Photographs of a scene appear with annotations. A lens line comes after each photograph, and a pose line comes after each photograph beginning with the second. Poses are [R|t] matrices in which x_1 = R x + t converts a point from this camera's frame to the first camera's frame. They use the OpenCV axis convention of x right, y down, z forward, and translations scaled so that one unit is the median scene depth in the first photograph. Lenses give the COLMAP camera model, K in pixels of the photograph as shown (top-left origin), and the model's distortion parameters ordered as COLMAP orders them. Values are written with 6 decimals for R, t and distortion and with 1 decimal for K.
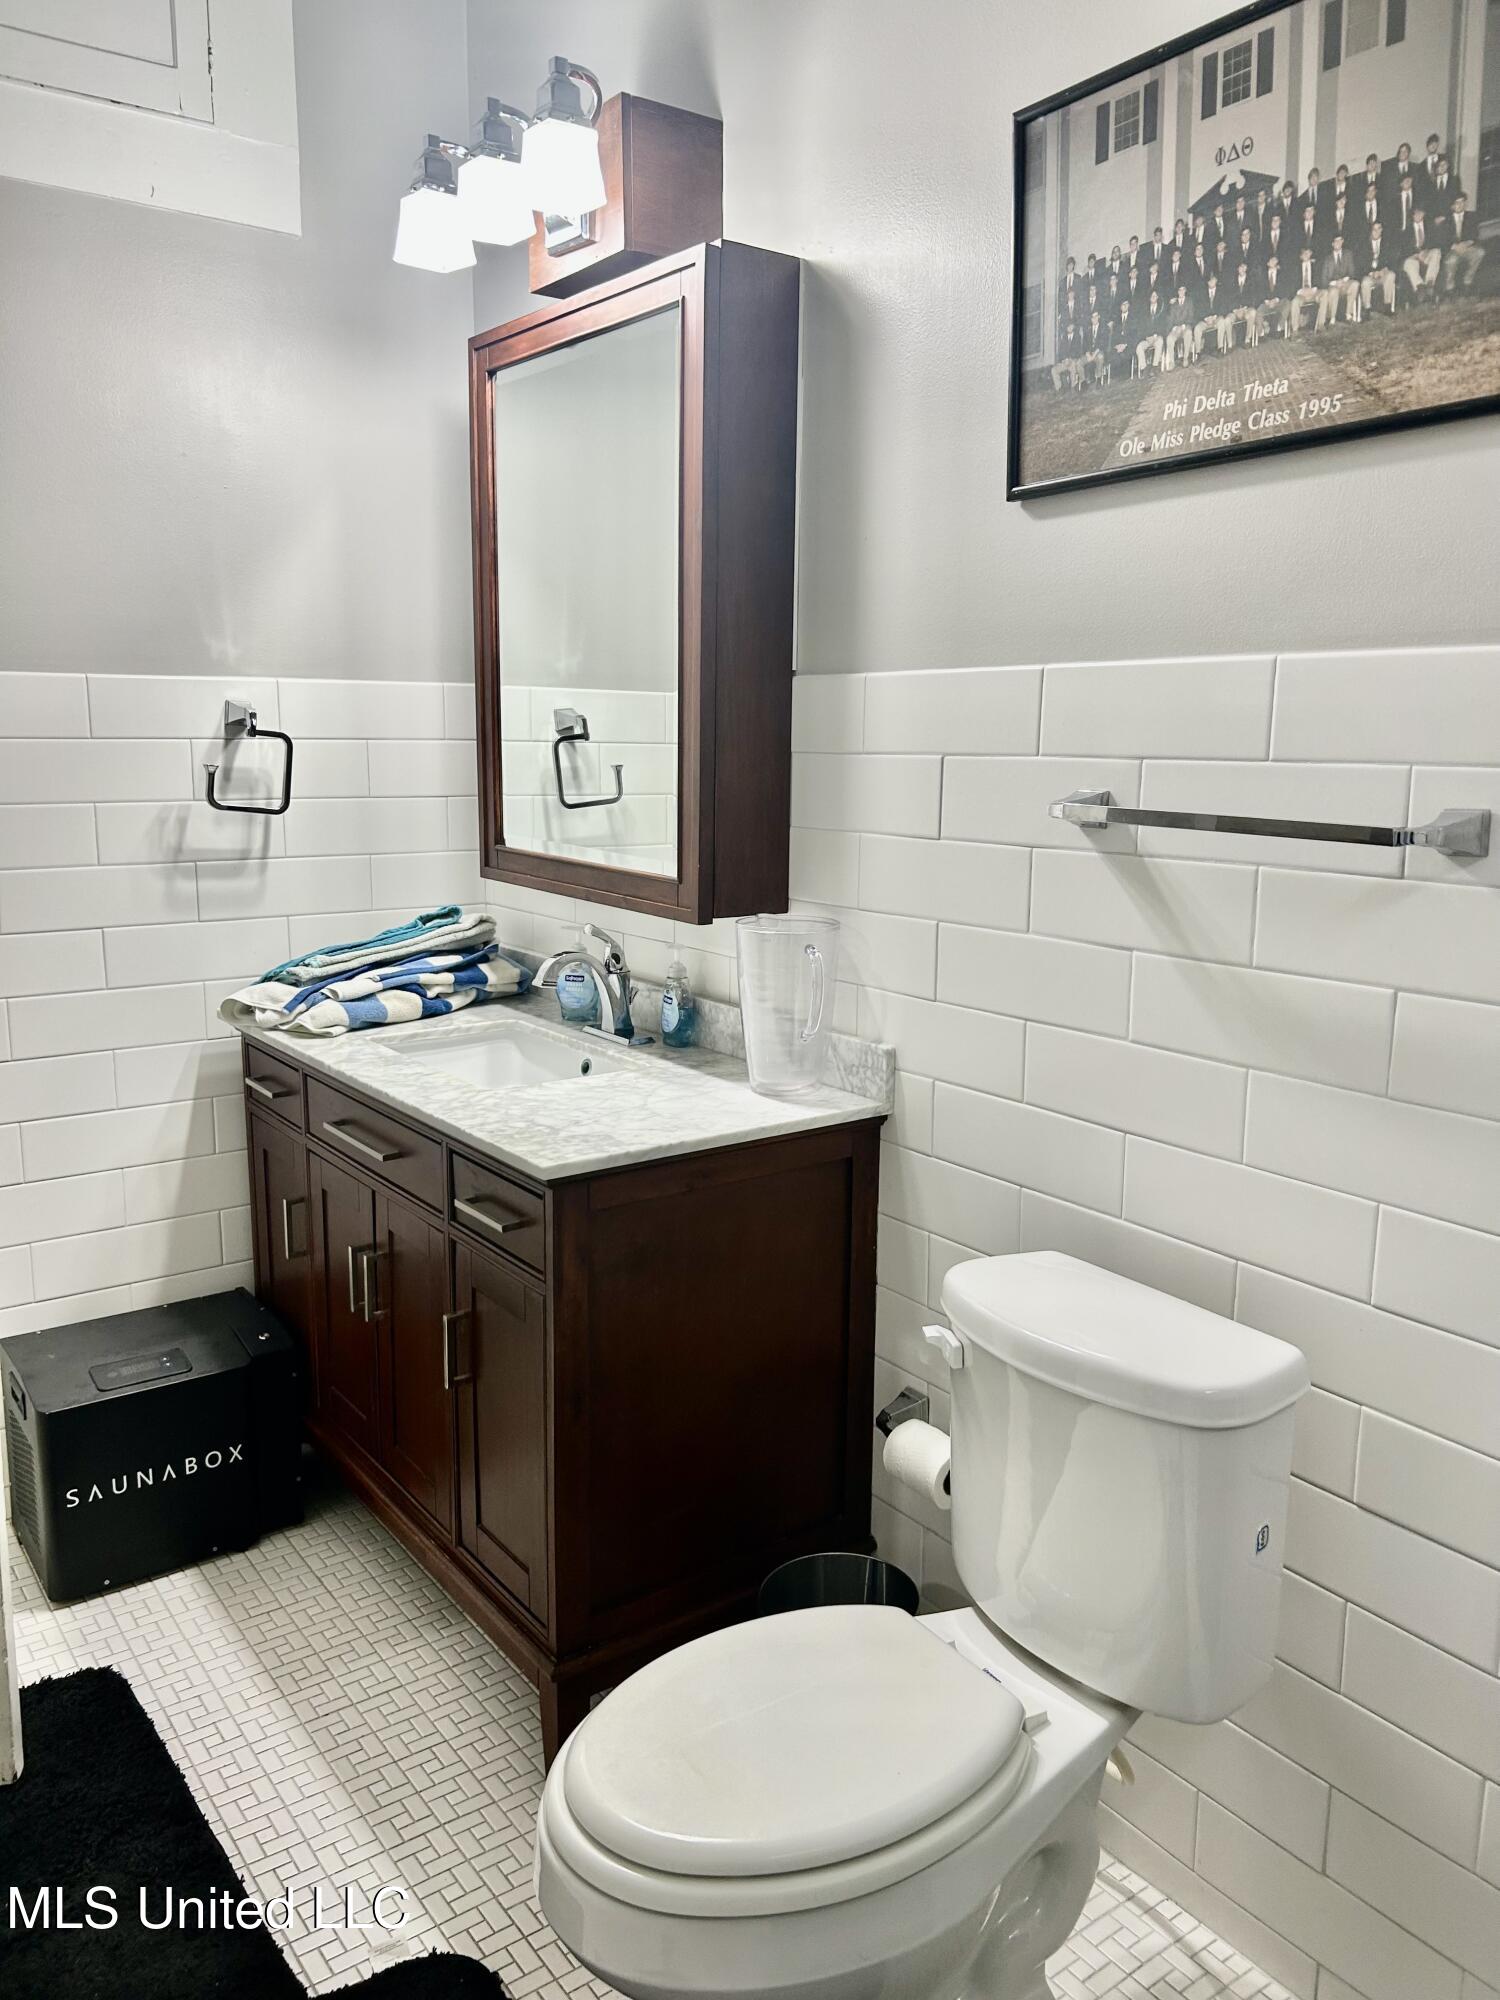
lens RADIAL K [[1507.2, 0, 748.2], [0, 1507.2, 988.3], [0, 0, 1]] dist [0.010227, -0.009532]
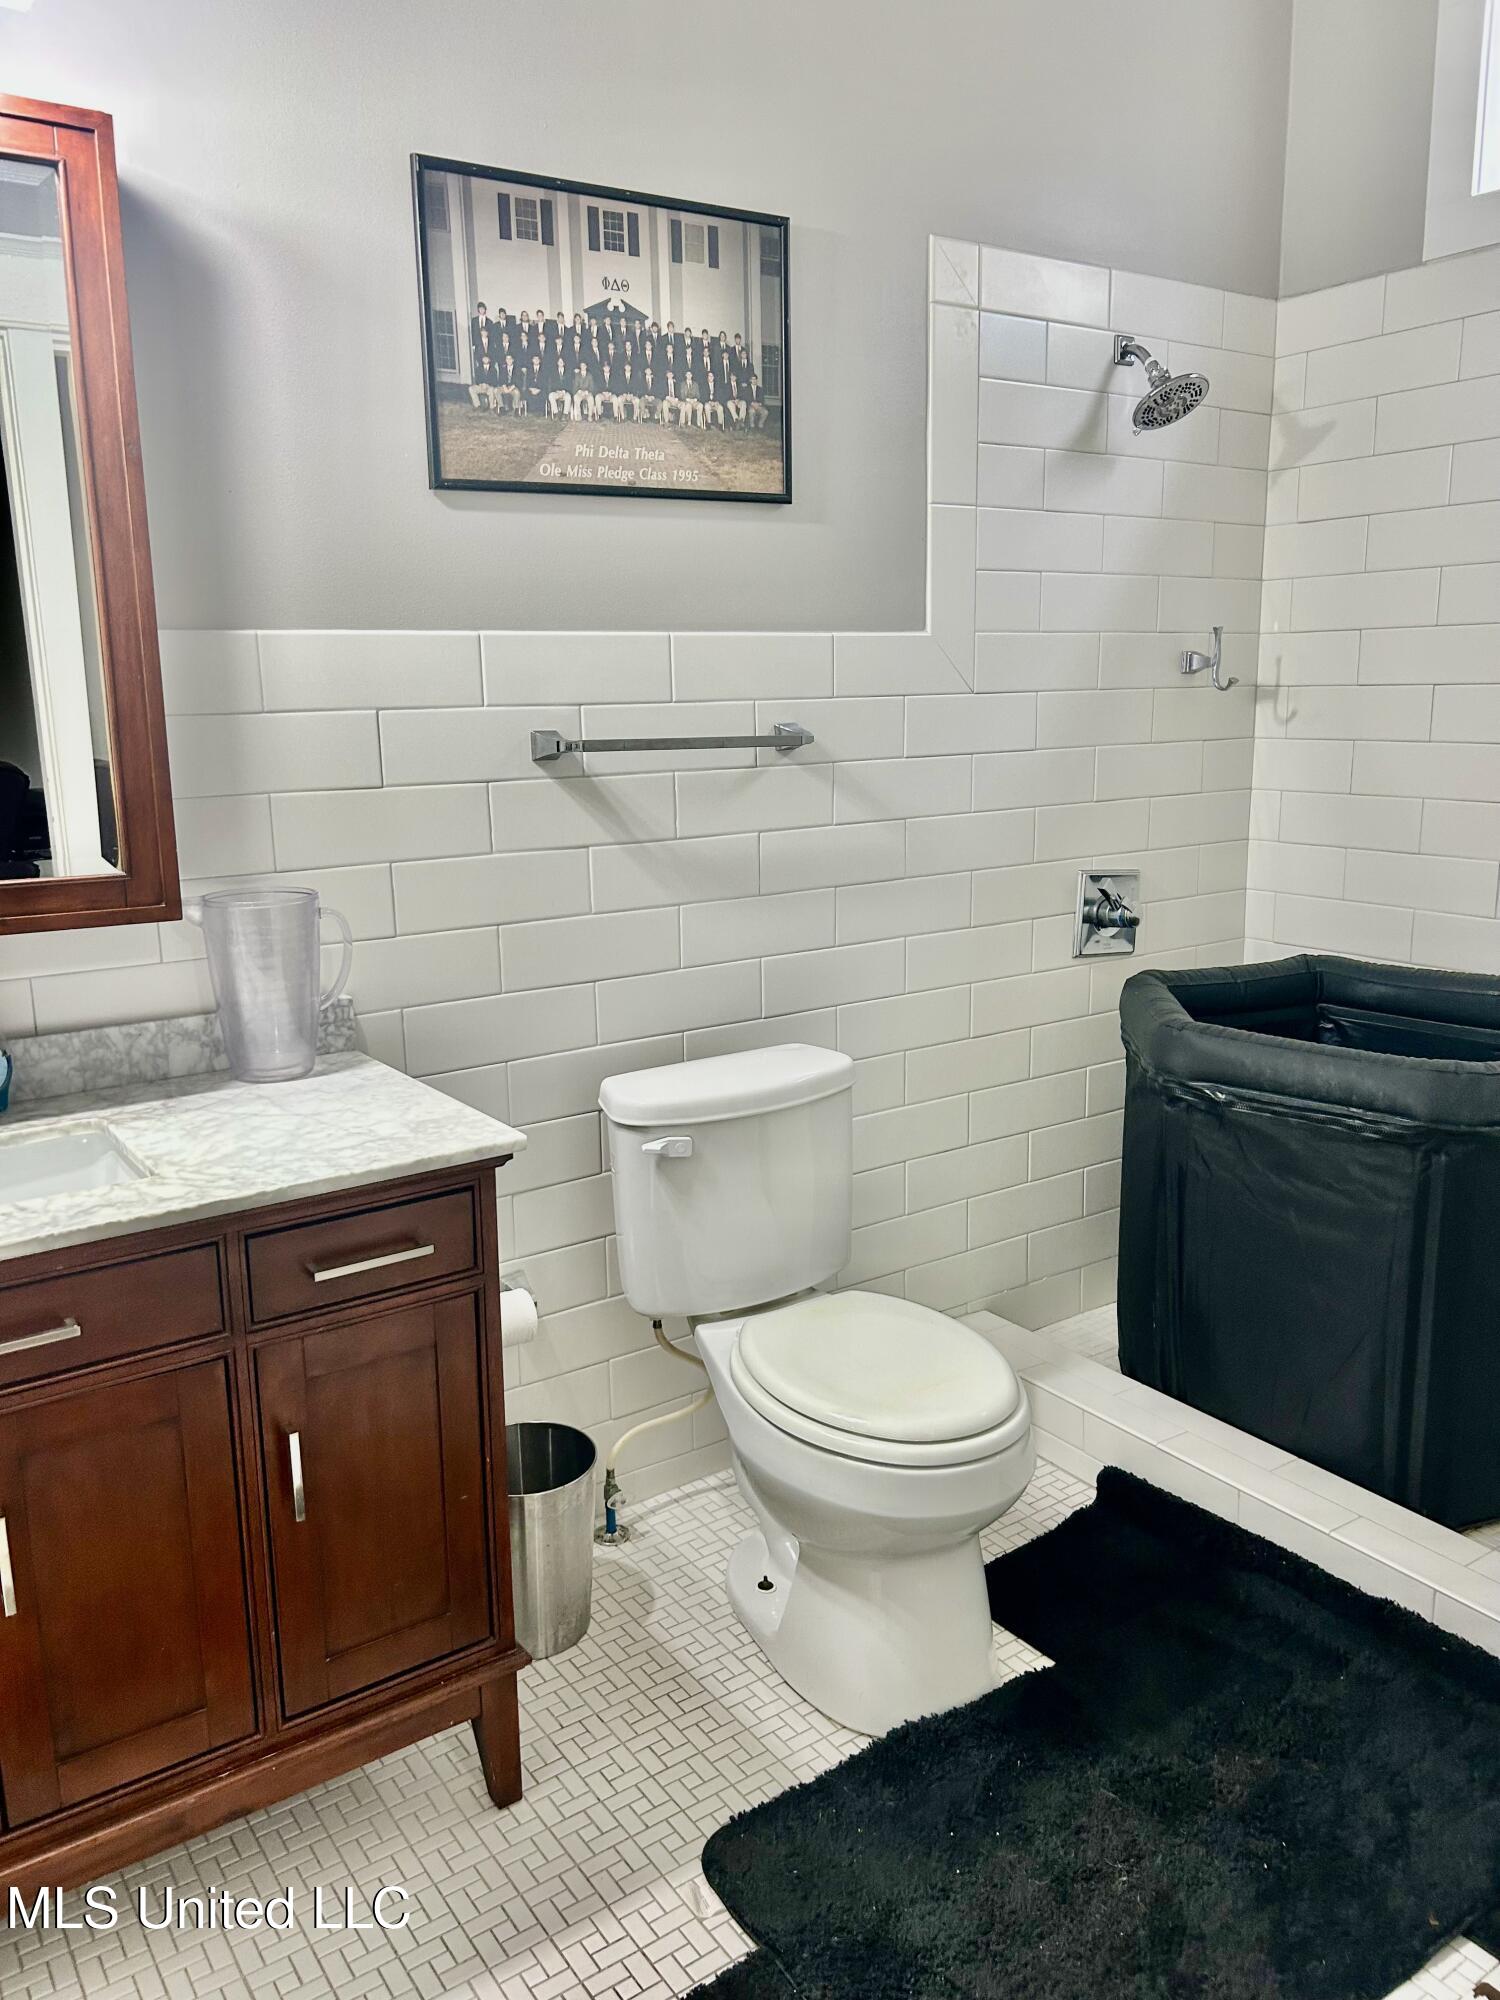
lens RADIAL K [[1507.2, 0, 745.9], [0, 1507.2, 1003.2], [0, 0, 1]] dist [0.010227, -0.009532]
pose [[0.038634, -0.200078, 0.979018, -1.208718], [0.196331, 0.962172, 0.188887, -0.130732], [-0.979776, 0.184914, 0.076455, 0.866823]]
